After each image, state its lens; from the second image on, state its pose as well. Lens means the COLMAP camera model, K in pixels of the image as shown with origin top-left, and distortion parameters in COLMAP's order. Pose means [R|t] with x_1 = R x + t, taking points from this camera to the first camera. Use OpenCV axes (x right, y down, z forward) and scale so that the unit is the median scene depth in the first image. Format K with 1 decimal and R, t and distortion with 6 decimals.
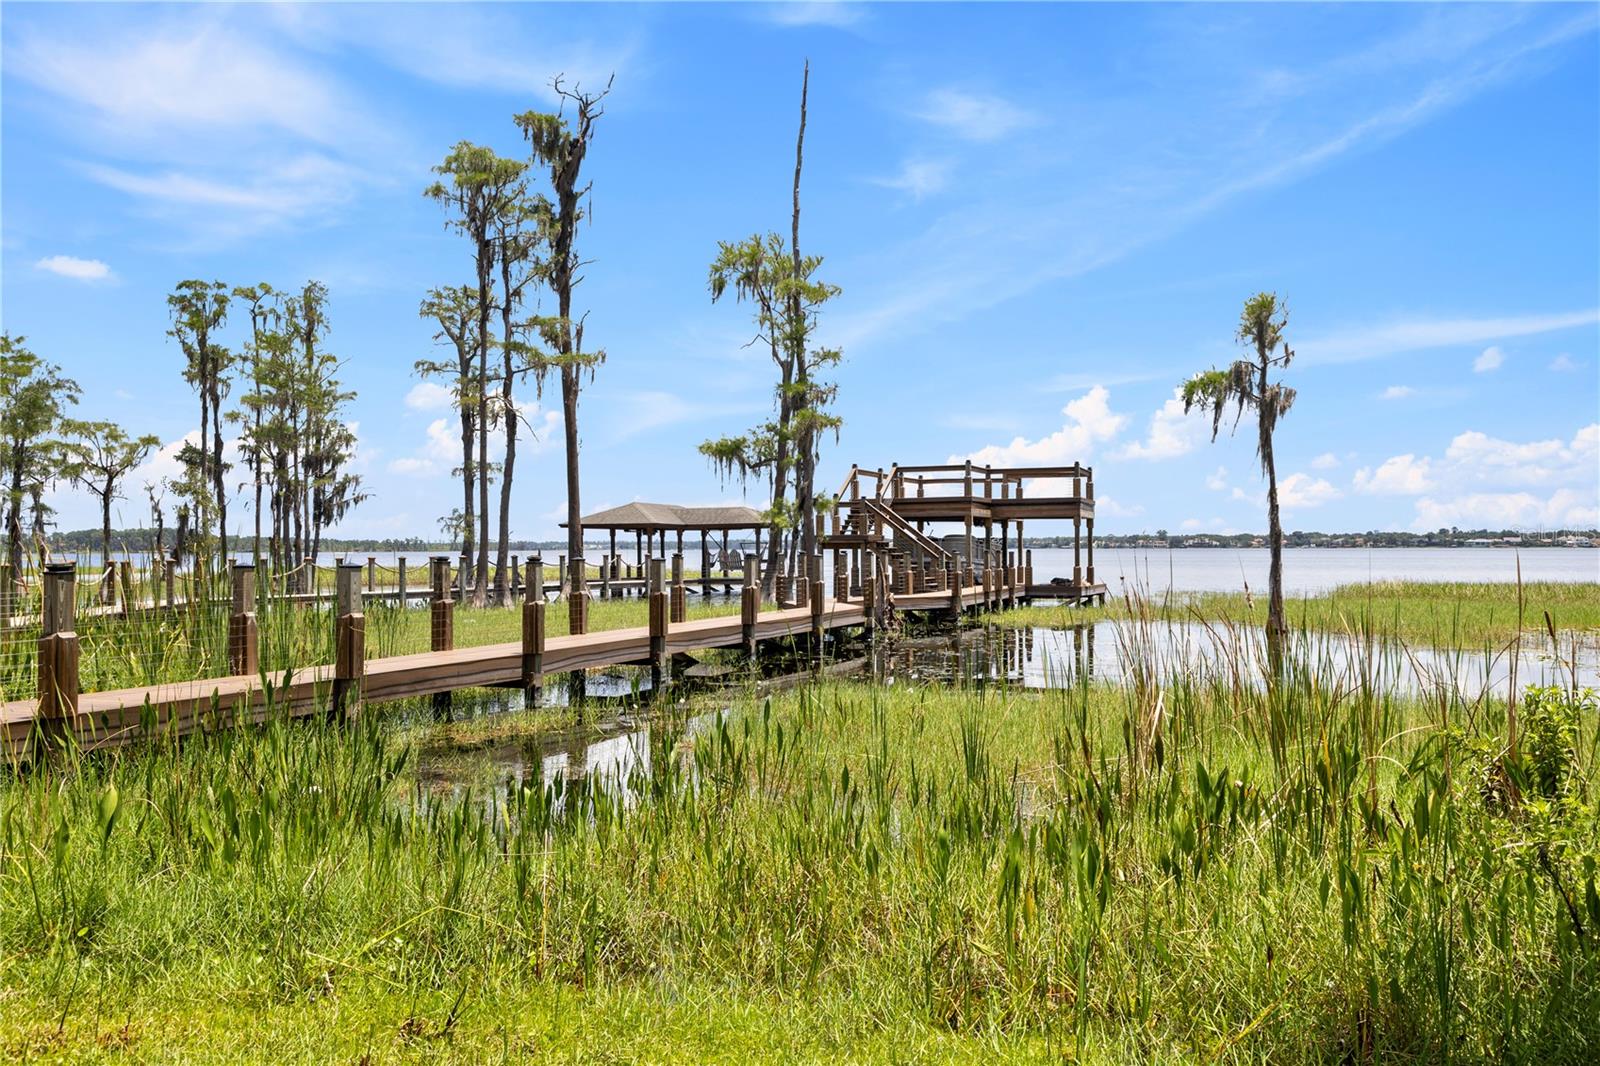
lens RADIAL K [[1300.9, 0, 800.0], [0, 1300.9, 533.0], [0, 0, 1]] dist [0.037962, -0.085110]
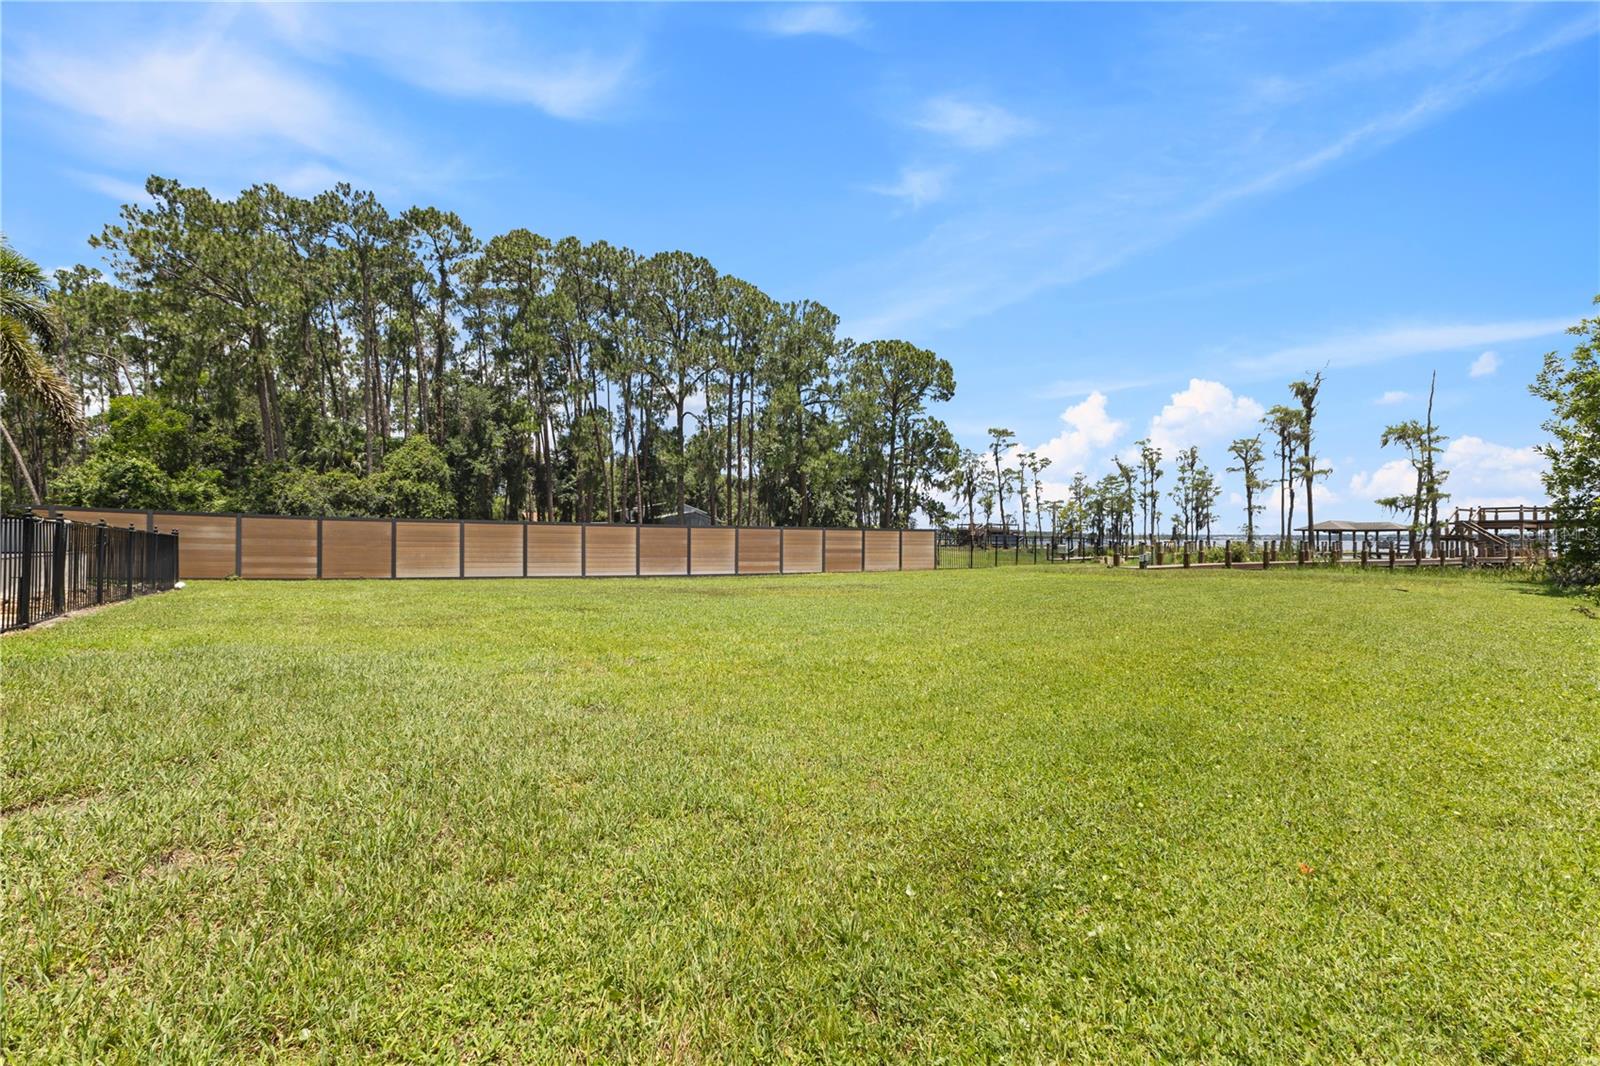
lens RADIAL K [[687.3, 0, 800.2], [0, 687.3, 527.4], [0, 0, 1]] dist [0.011531, -0.000564]
pose [[0.755770, -0.001036, -0.654836, -0.037115], [-0.000040, 0.999999, -0.001629, -0.010129], [0.654837, 0.001257, 0.755769, -0.809058]]
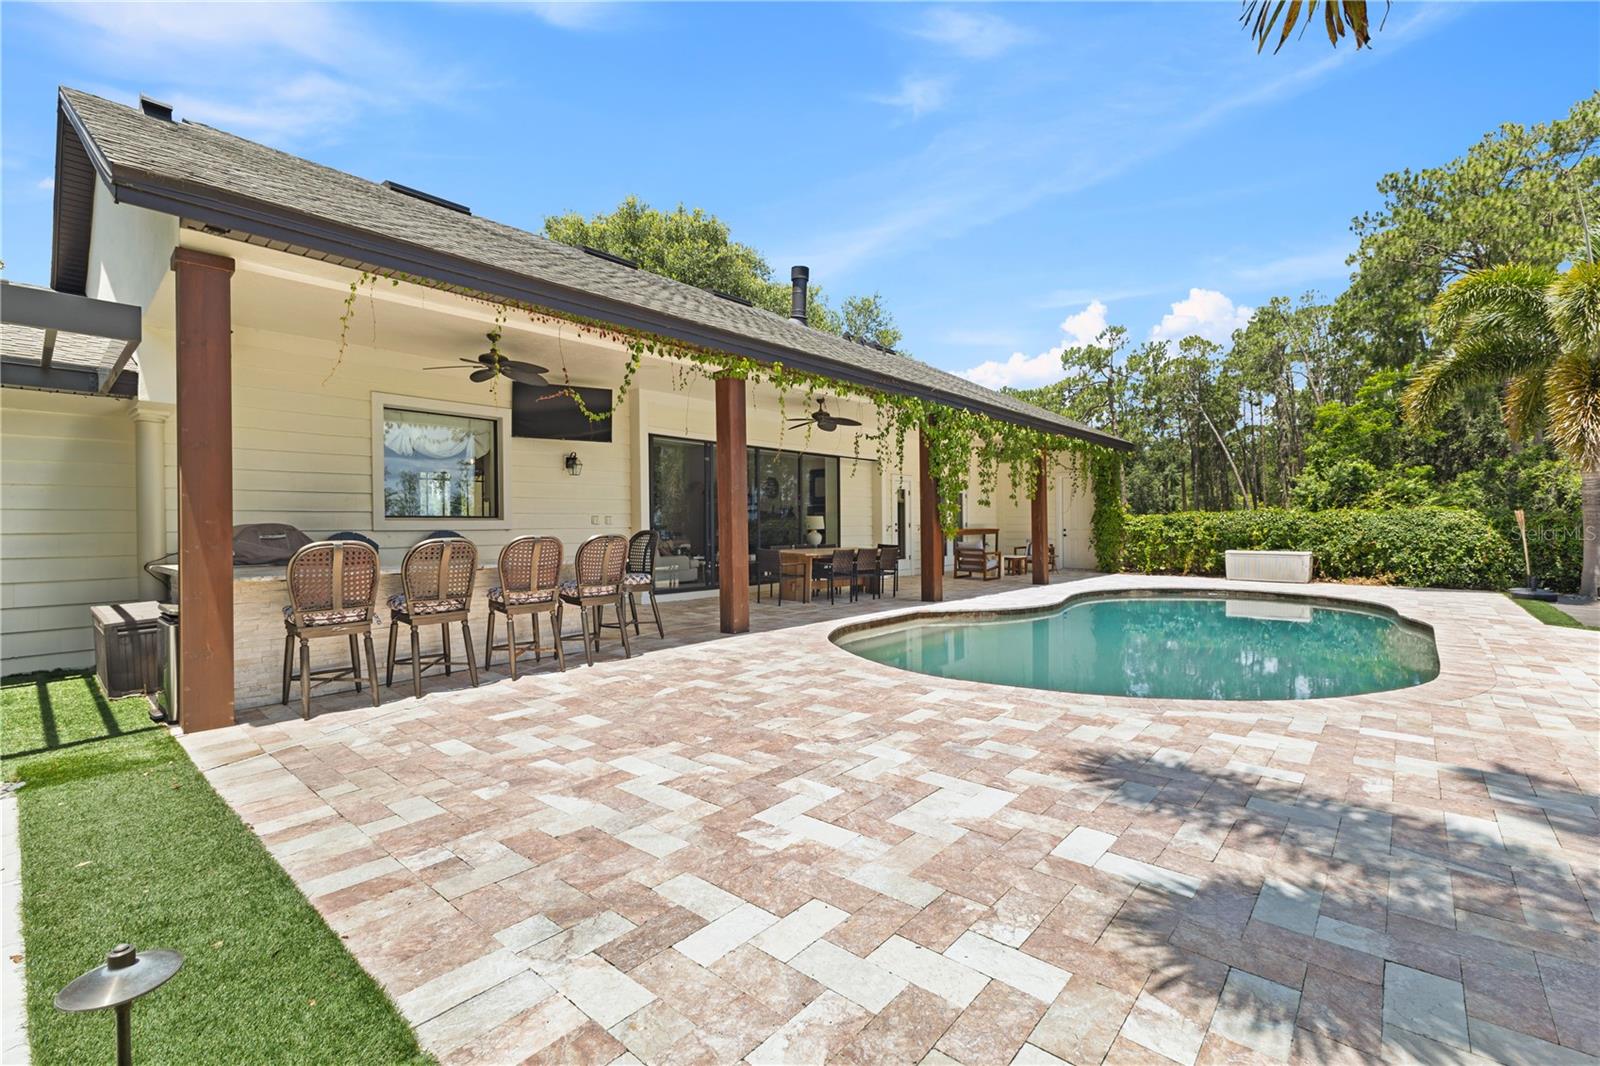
lens RADIAL K [[687.3, 0, 800.2], [0, 687.3, 527.4], [0, 0, 1]] dist [0.011531, -0.000564]
pose [[-0.444173, 0.008231, -0.895903, -0.136231], [0.022276, 0.999750, -0.001859, -0.033433], [0.895664, -0.020782, -0.444245, -0.993462]]
